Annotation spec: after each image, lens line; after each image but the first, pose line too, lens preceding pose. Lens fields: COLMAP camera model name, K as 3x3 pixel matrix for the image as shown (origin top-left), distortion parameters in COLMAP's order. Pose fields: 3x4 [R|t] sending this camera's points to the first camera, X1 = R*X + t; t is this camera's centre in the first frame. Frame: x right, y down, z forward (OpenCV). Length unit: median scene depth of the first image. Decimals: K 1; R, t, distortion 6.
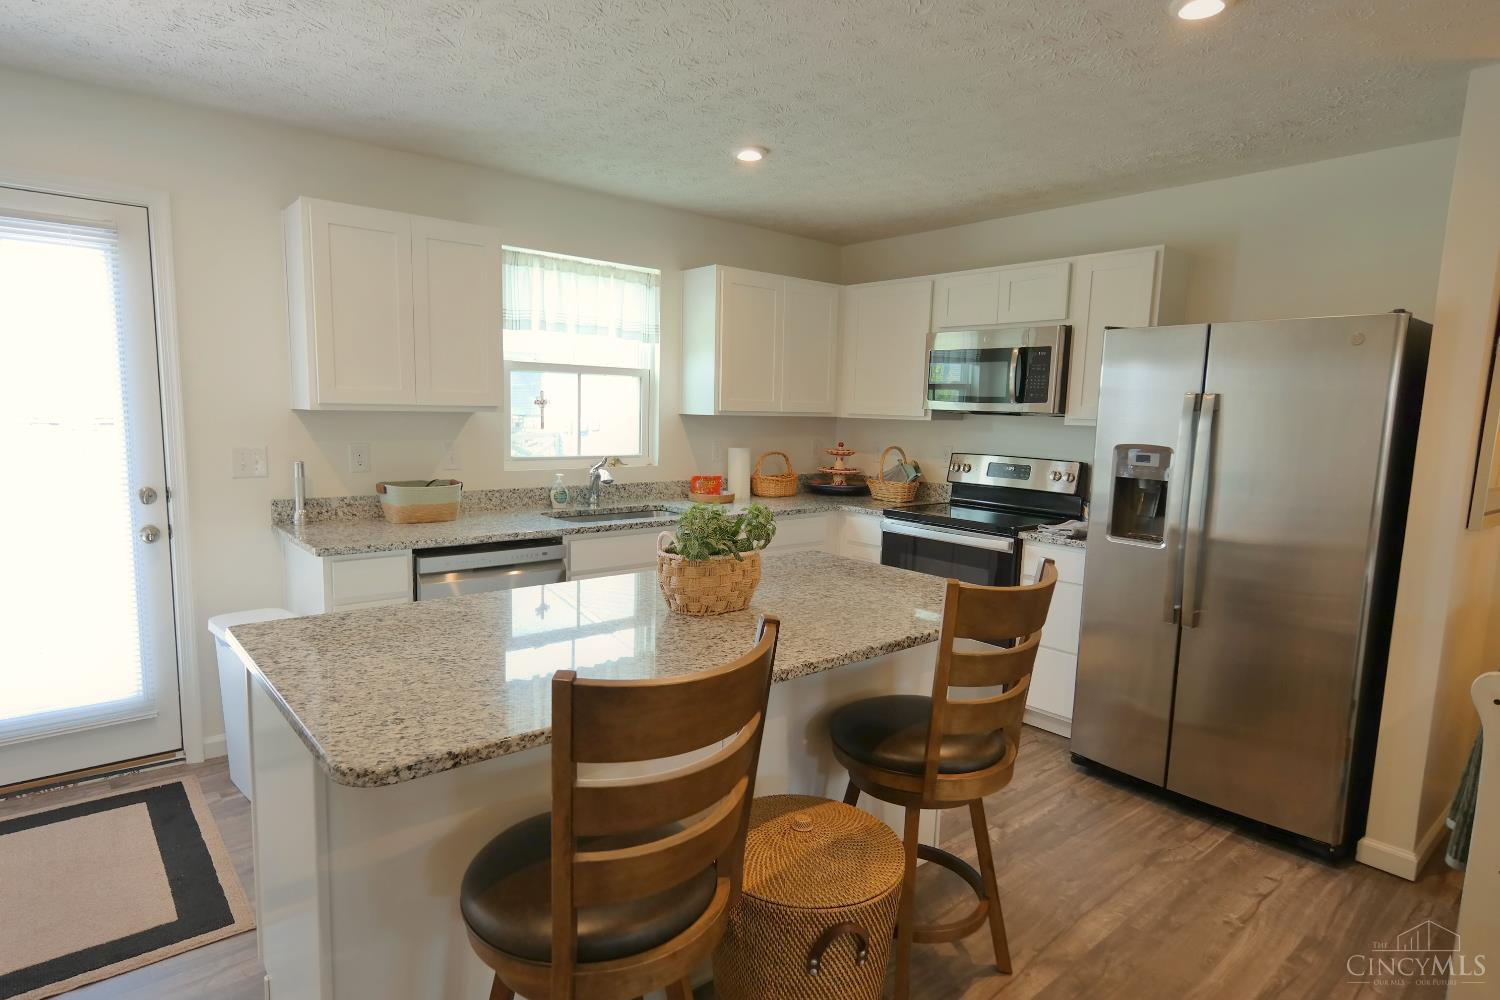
lens RADIAL K [[821.9, 0, 733.2], [0, 821.9, 512.4], [0, 0, 1]] dist [-0.007847, 0.019306]
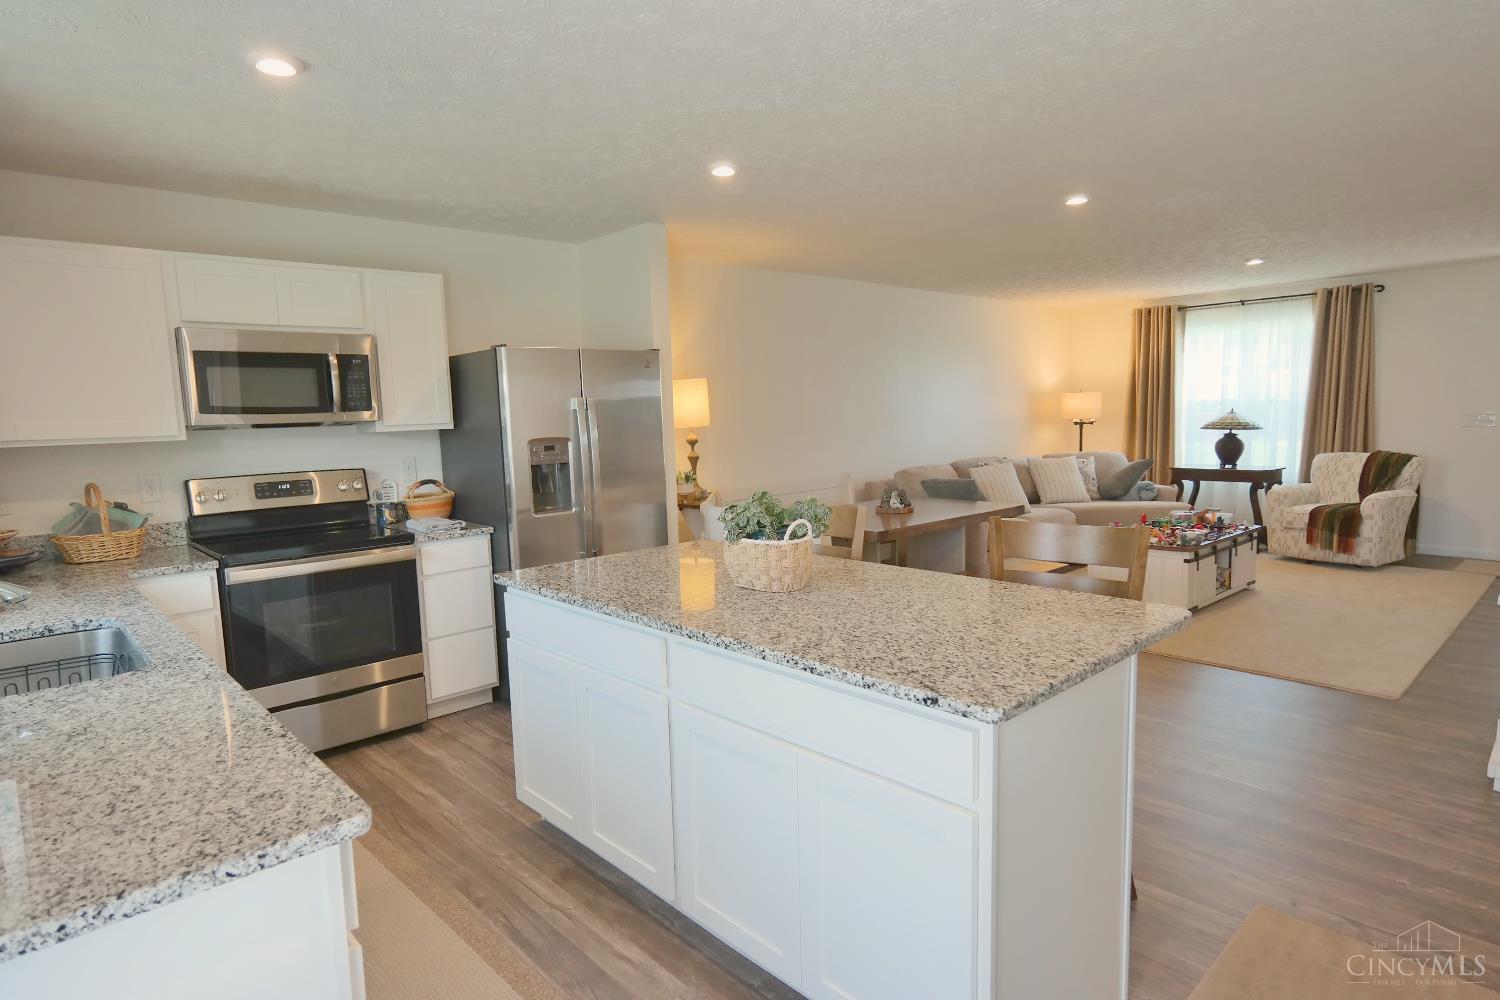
lens RADIAL K [[821.9, 0, 733.2], [0, 821.9, 512.4], [0, 0, 1]] dist [-0.007847, 0.019306]
pose [[-0.042373, -0.147366, 0.988174, -0.666130], [0.158686, 0.975515, 0.152283, -0.097110], [-0.986420, 0.163262, -0.017950, 0.613101]]
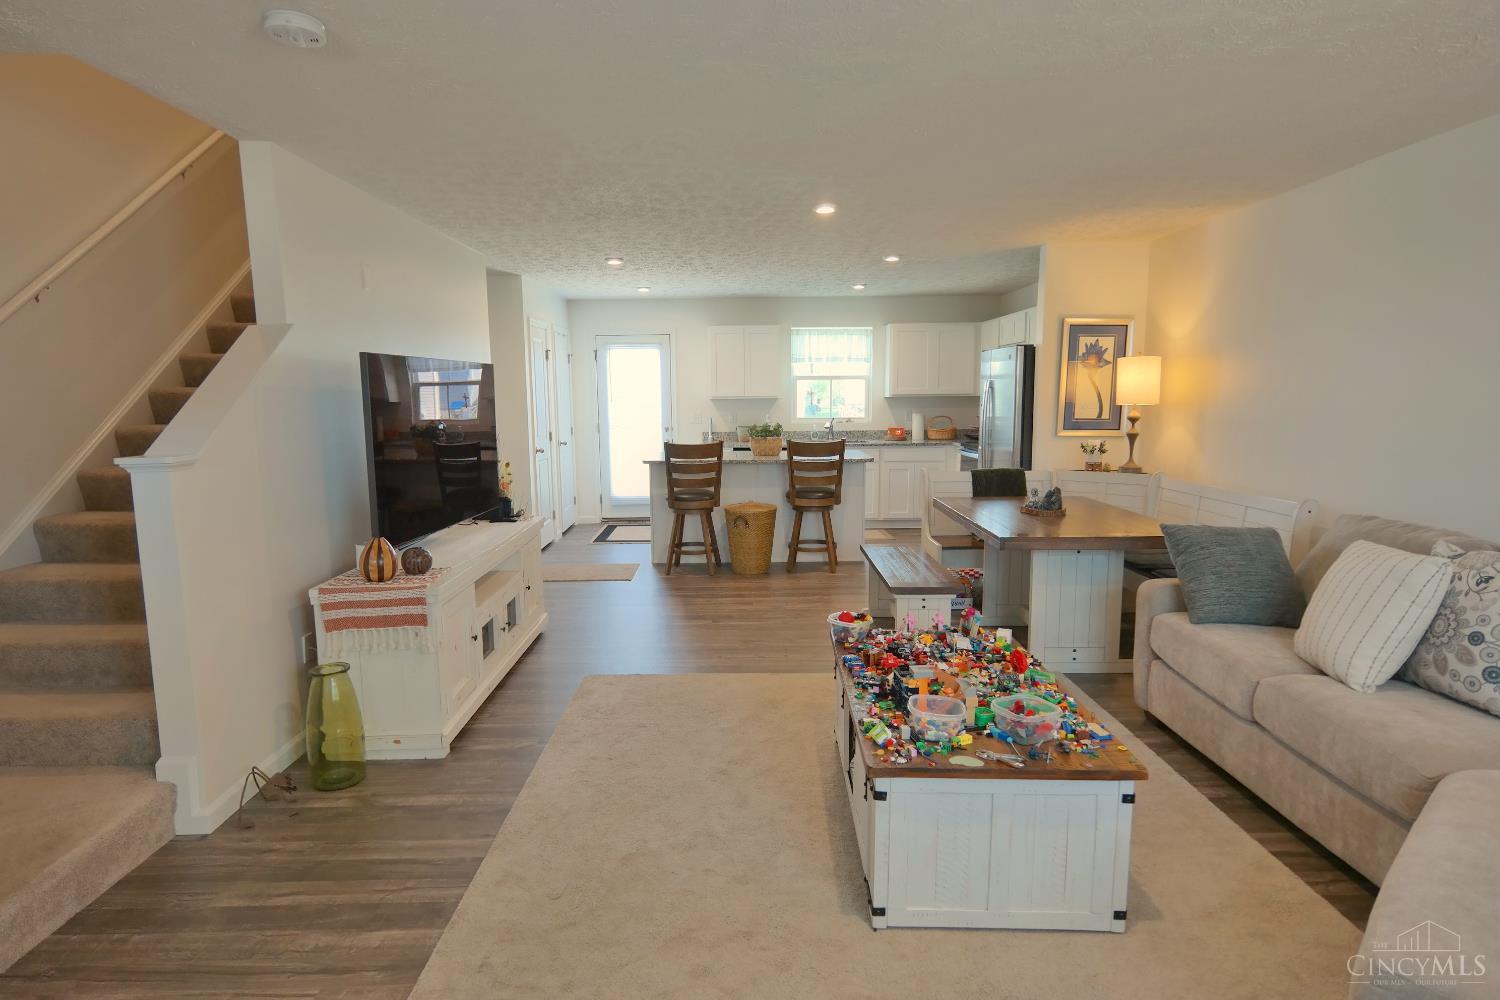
lens RADIAL K [[821.9, 0, 733.2], [0, 821.9, 512.4], [0, 0, 1]] dist [-0.007847, 0.019306]
pose [[0.764069, 0.059145, -0.642418, 1.163642], [-0.053696, 0.998164, 0.028033, 0.151956], [0.642896, 0.013076, 0.765842, -0.934875]]
